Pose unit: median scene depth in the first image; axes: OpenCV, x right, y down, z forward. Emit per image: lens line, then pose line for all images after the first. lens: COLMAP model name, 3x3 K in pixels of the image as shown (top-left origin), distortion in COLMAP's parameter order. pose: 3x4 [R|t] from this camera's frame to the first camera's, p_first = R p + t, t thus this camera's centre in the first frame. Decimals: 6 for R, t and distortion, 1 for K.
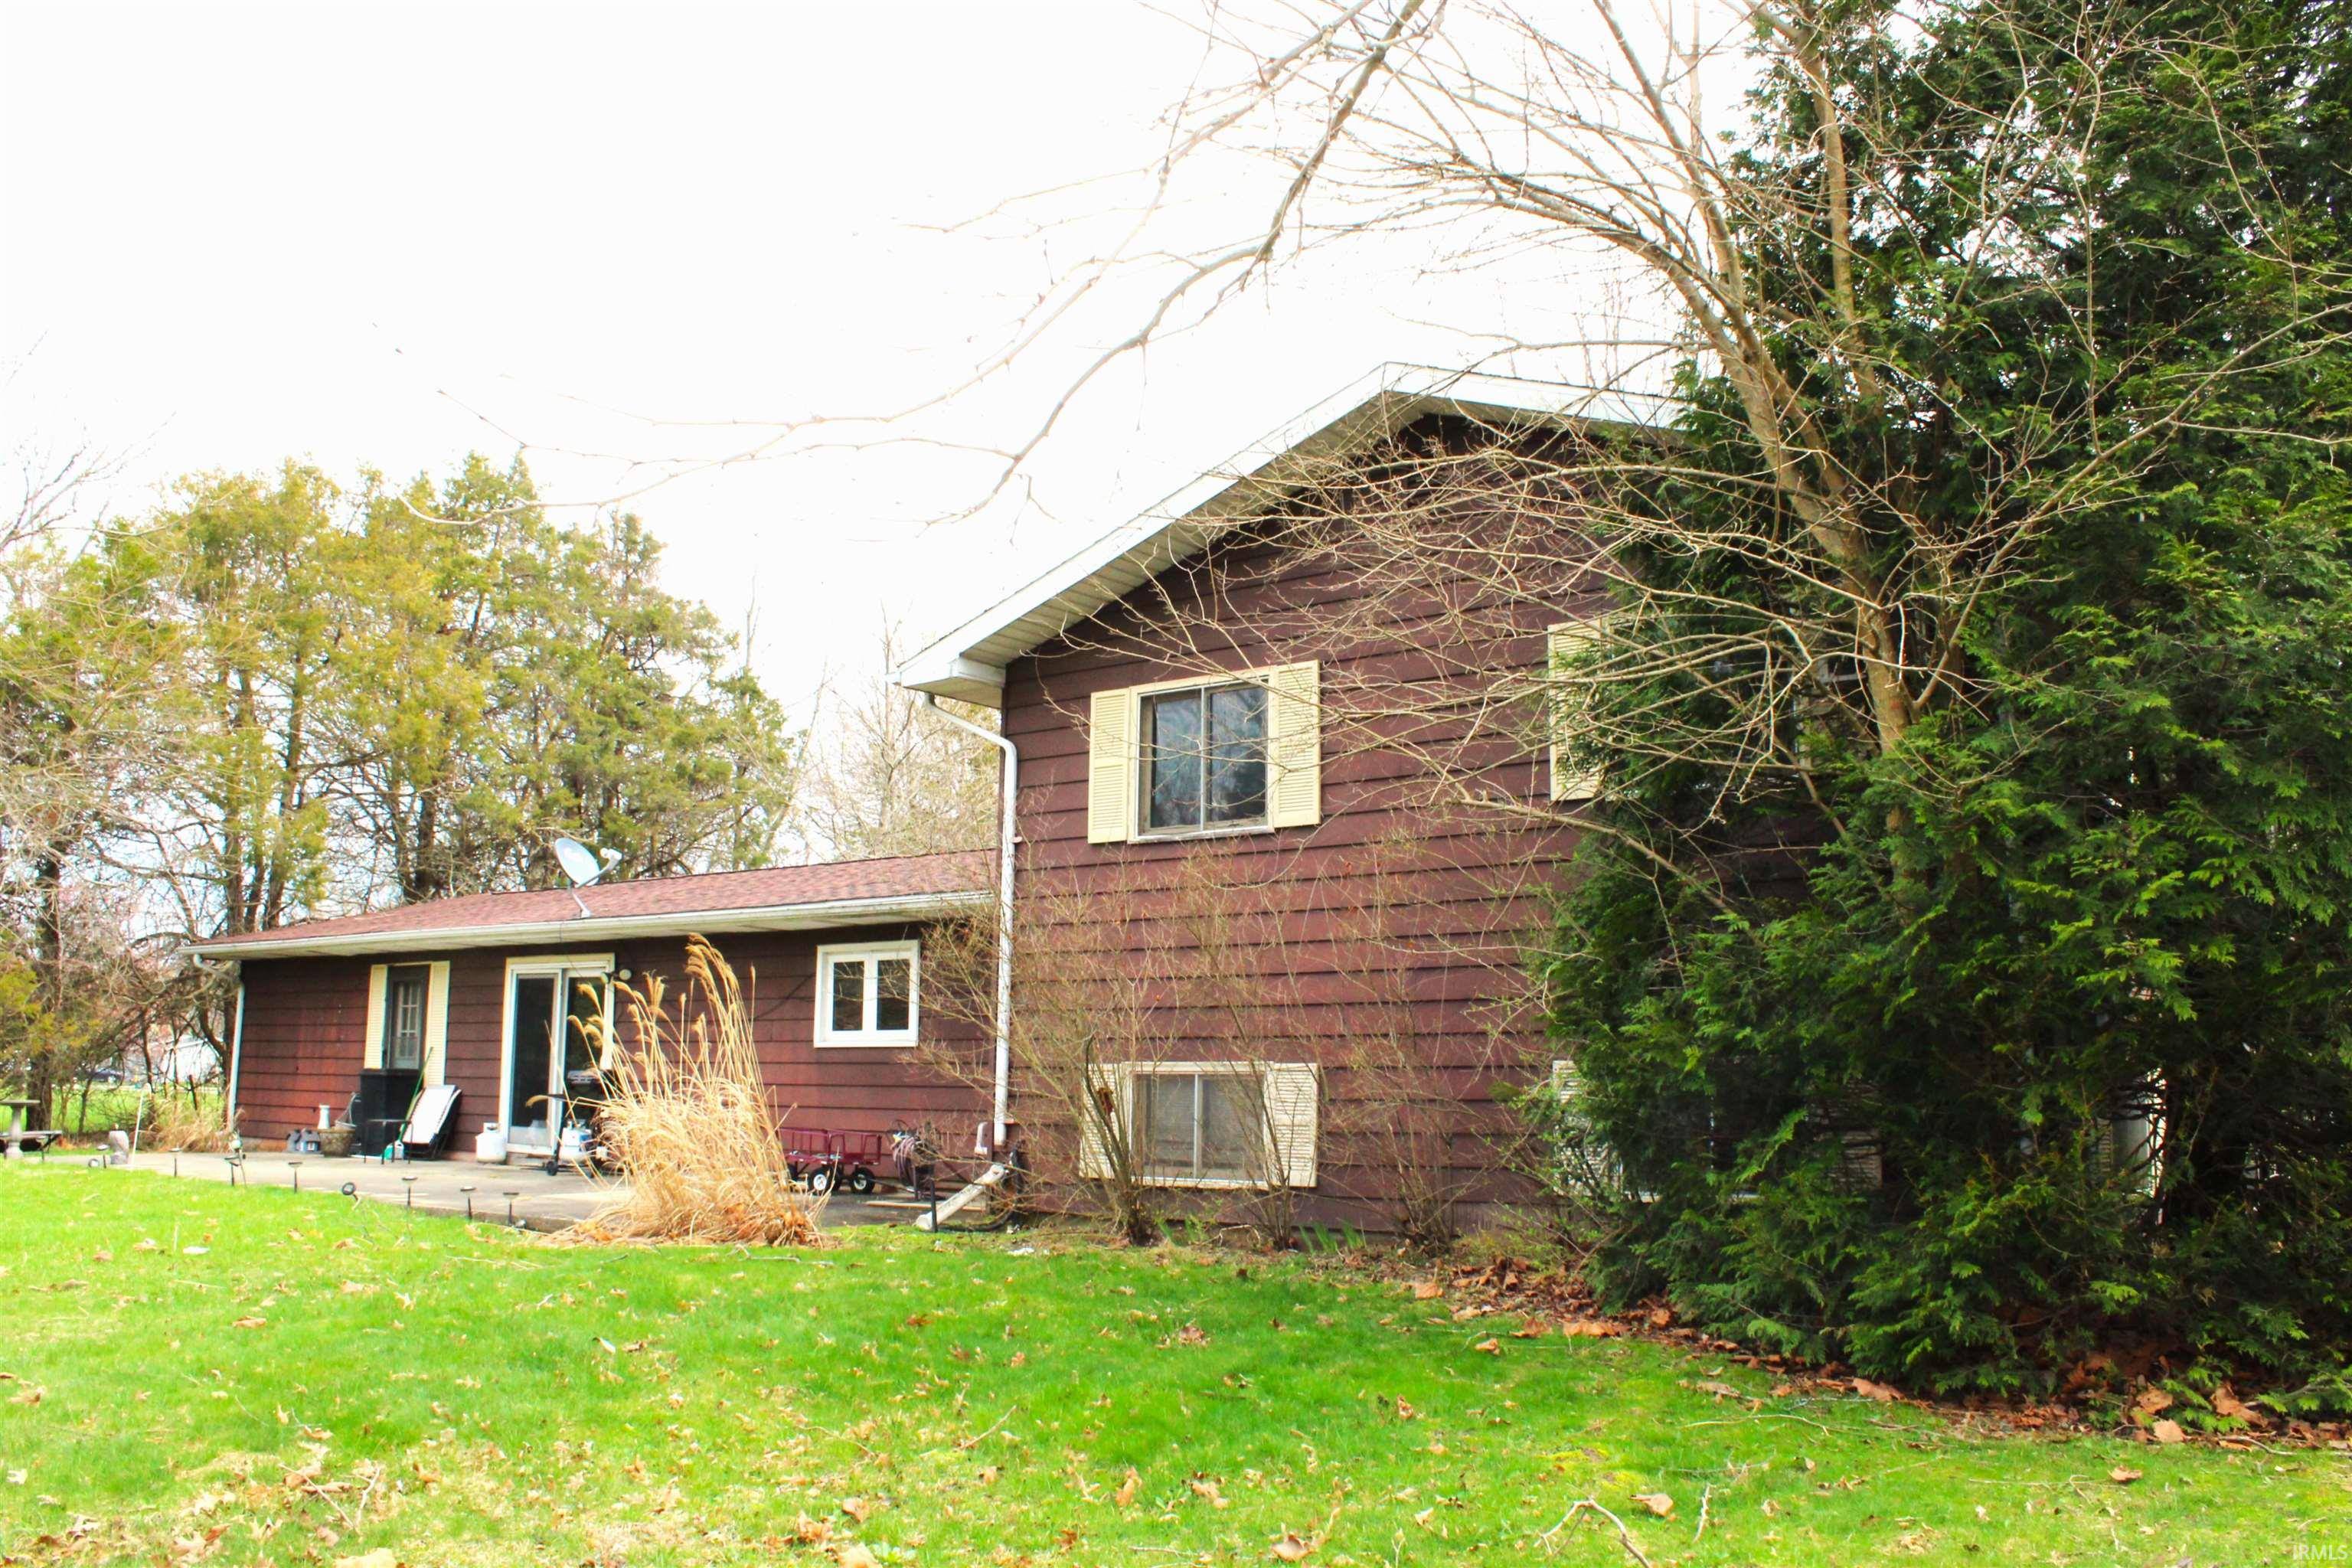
lens RADIAL K [[1963.7, 0, 1181.3], [0, 1963.7, 784.1], [0, 0, 1]] dist [-0.168062, 0.153276]
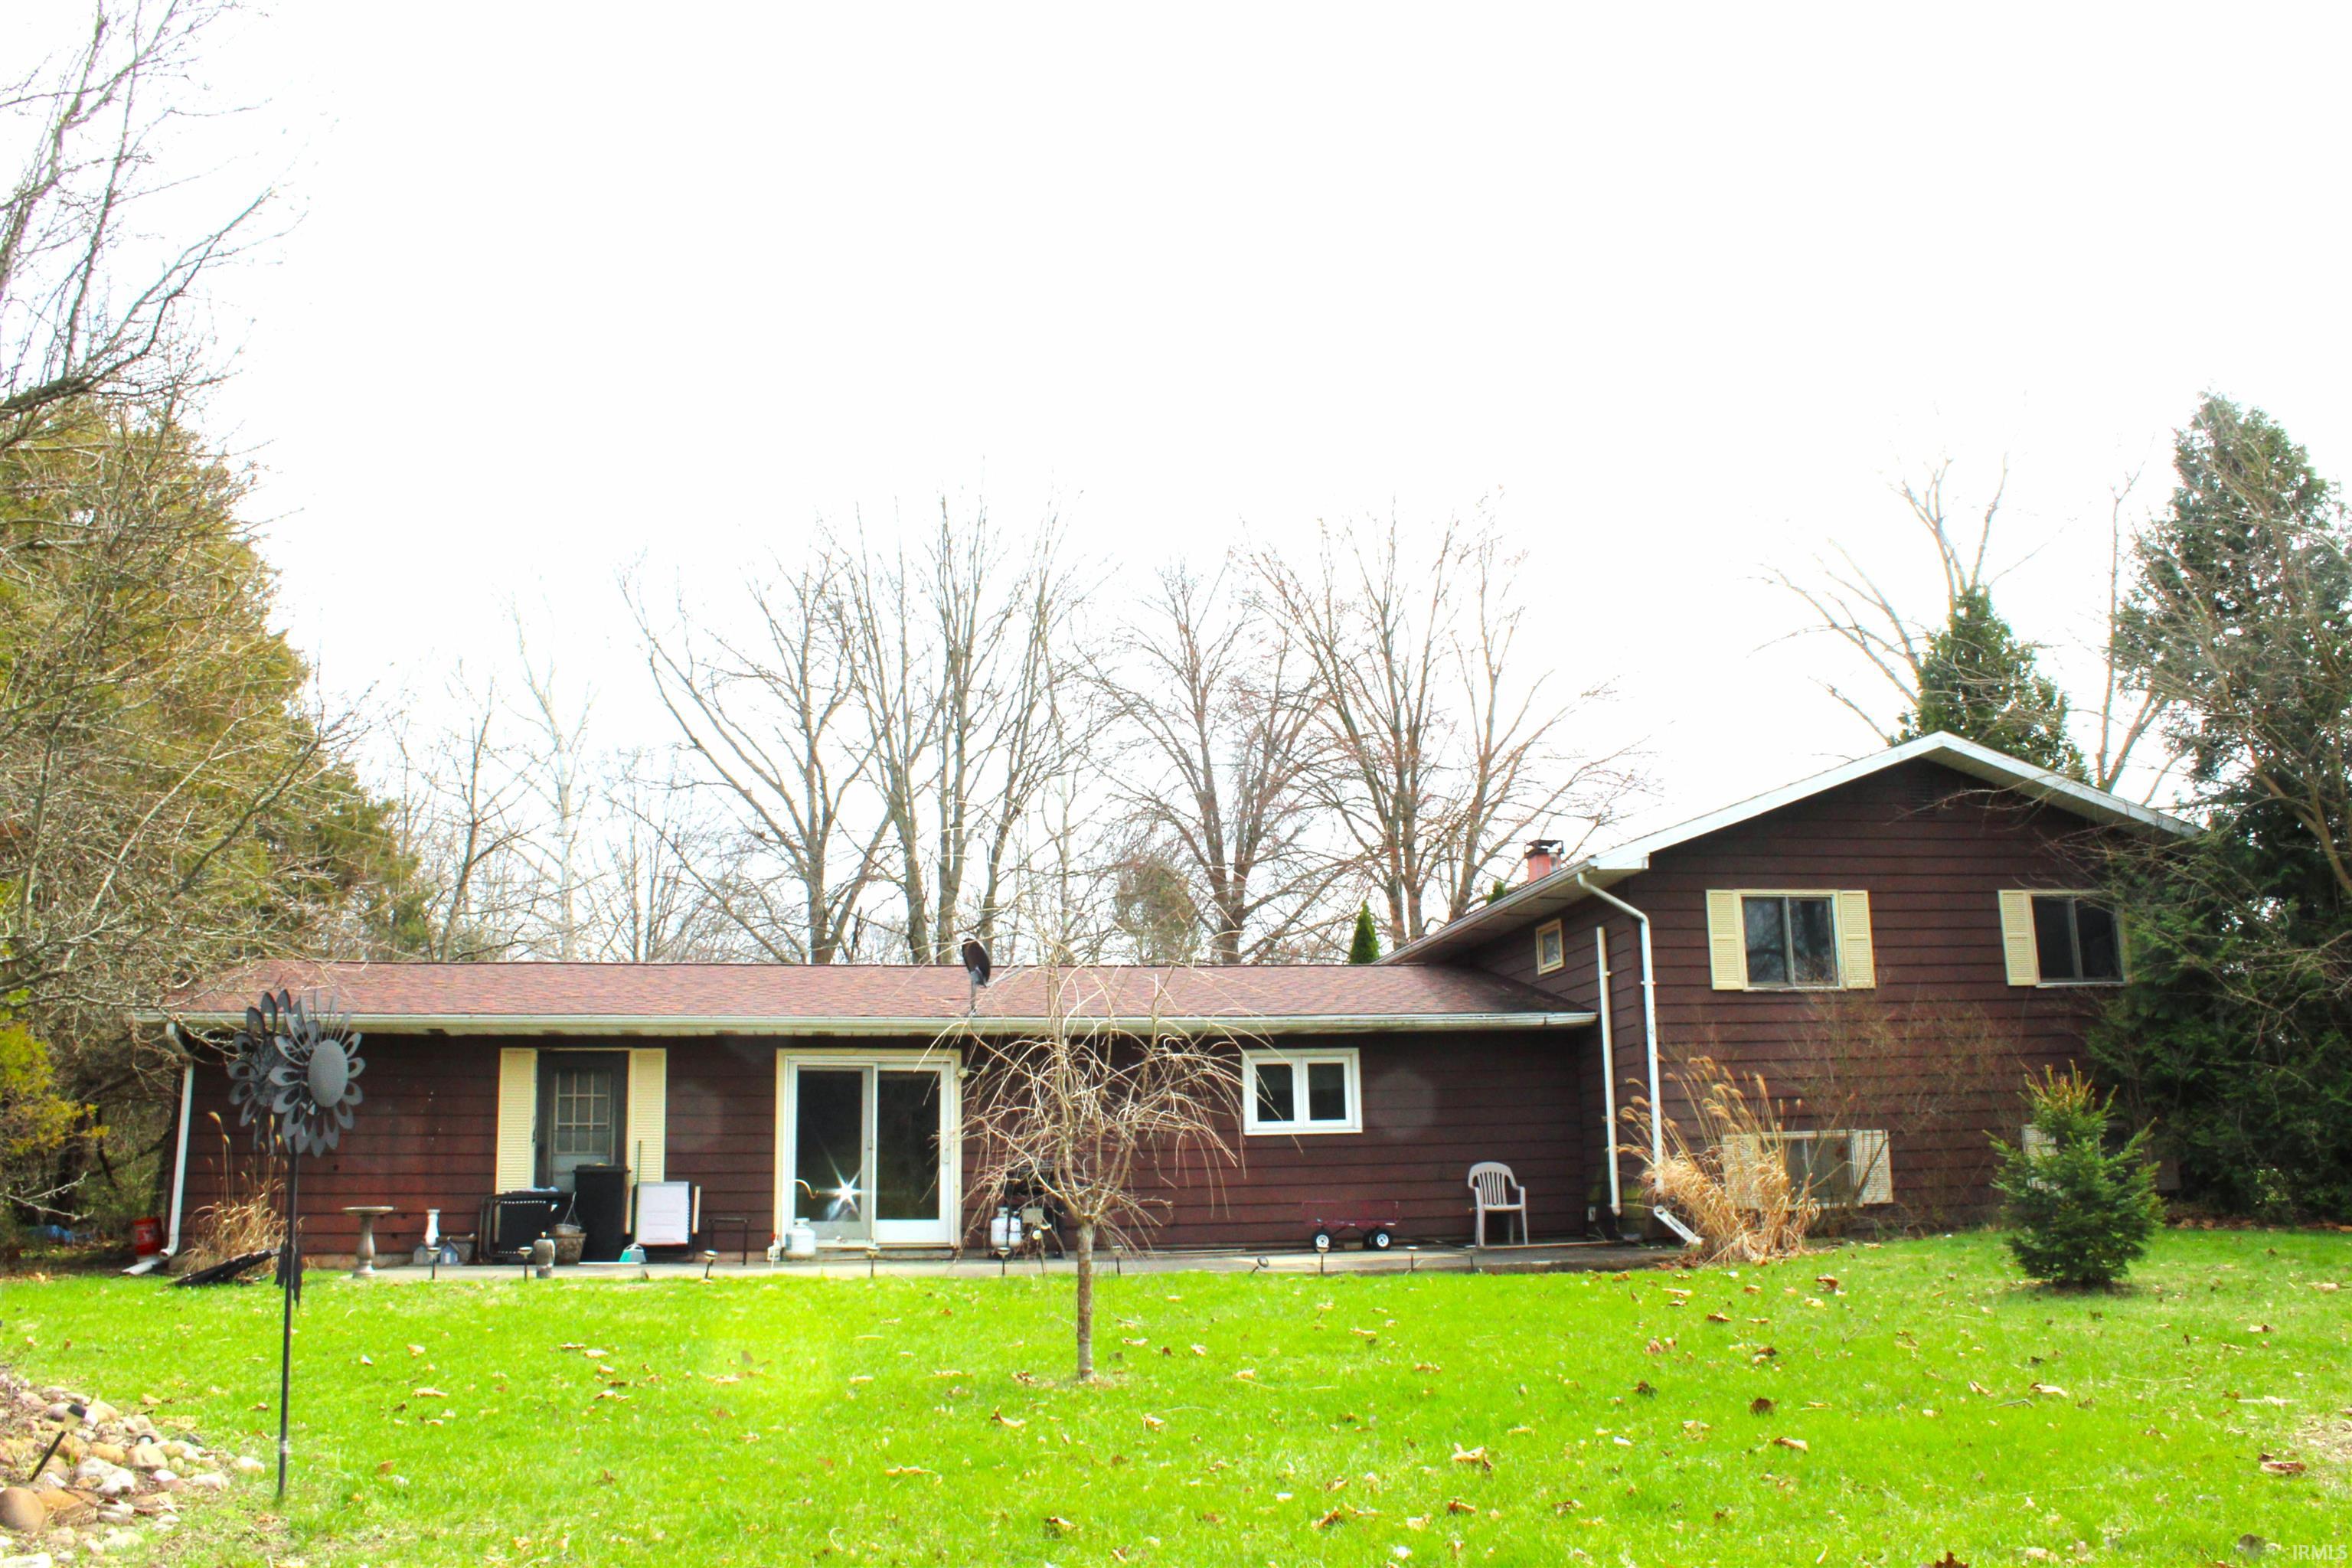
lens RADIAL K [[1963.7, 0, 1181.3], [0, 1963.7, 784.1], [0, 0, 1]] dist [-0.168062, 0.153276]
pose [[0.684127, 0.125823, 0.718428, -1.128998], [-0.087262, 0.992053, -0.090649, 0.035164], [-0.724124, -0.000676, 0.689669, 0.212162]]
